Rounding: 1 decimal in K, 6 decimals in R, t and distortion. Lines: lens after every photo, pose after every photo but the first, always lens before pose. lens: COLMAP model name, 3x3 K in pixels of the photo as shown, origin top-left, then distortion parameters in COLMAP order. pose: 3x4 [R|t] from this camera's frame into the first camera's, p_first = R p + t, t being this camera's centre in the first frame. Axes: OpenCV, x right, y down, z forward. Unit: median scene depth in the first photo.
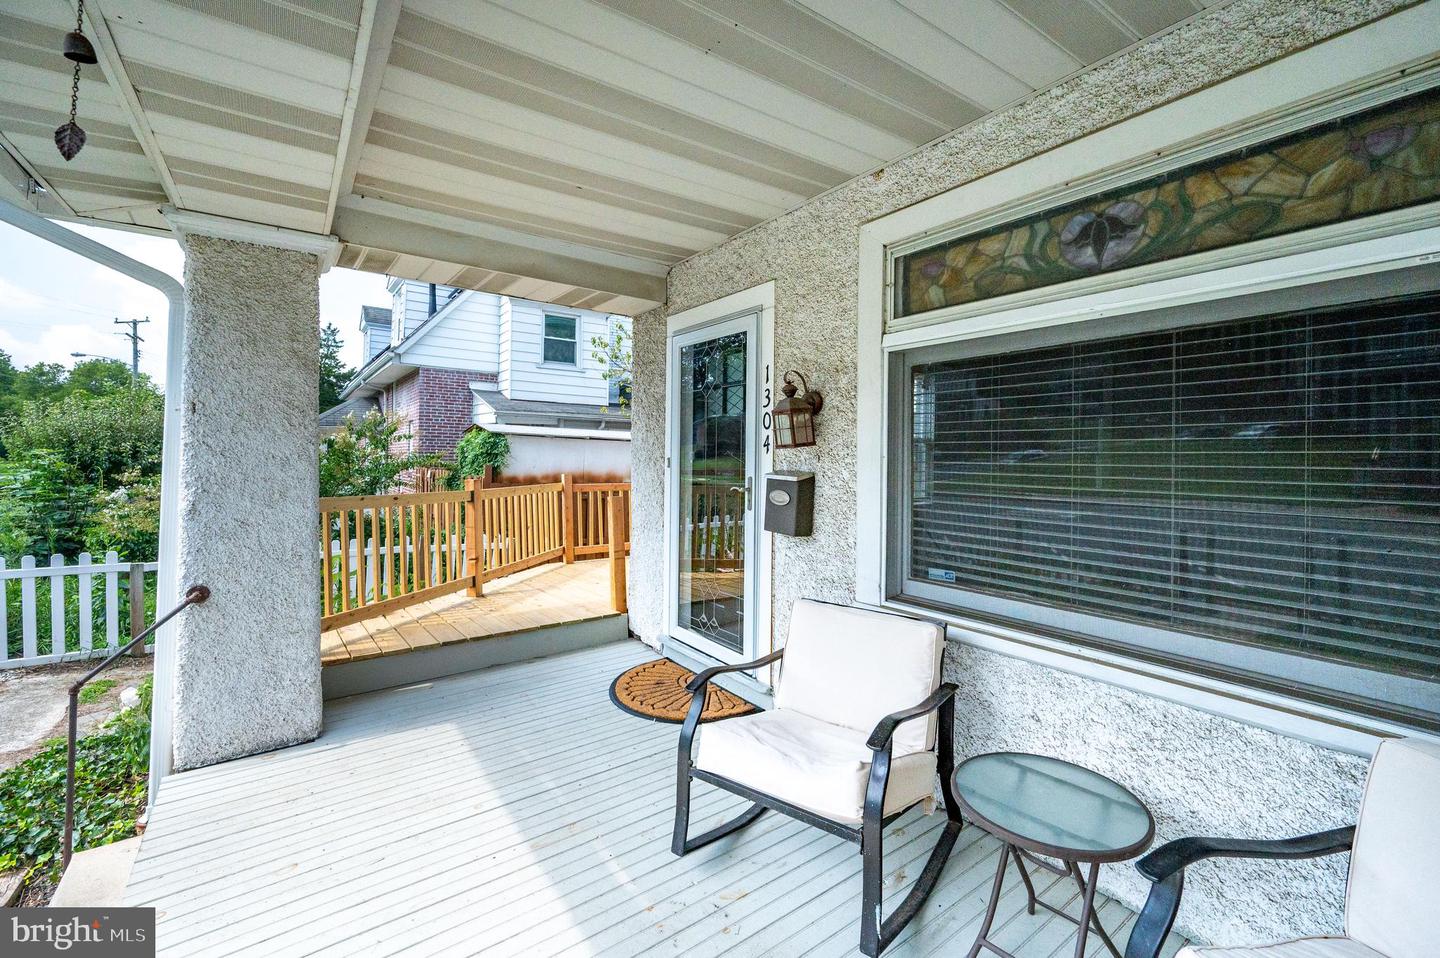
lens RADIAL K [[604.9, 0, 716.1], [0, 604.9, 449.1], [0, 0, 1]] dist [0.000457, -0.000132]
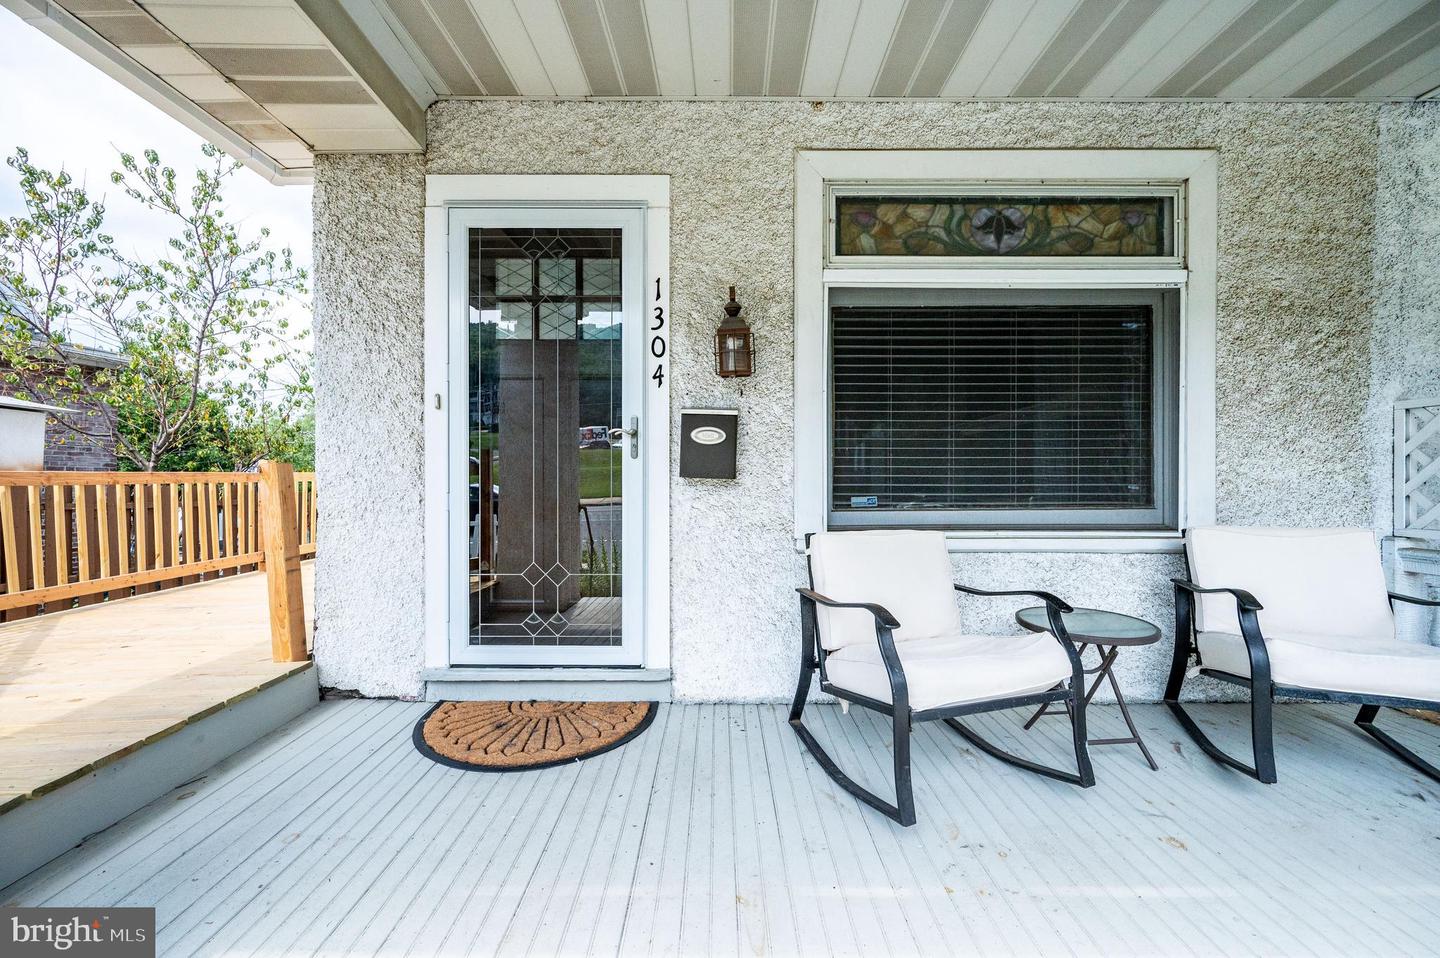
lens RADIAL K [[616.5, 0, 720.0], [0, 616.5, 479.0], [0, 0, 1]] dist [-0.000769, -0.000057]
pose [[0.570550, -0.015715, 0.821112, -0.660614], [0.003257, 0.999852, 0.016872, 0.140245], [-0.821256, -0.006952, 0.570517, 0.550825]]
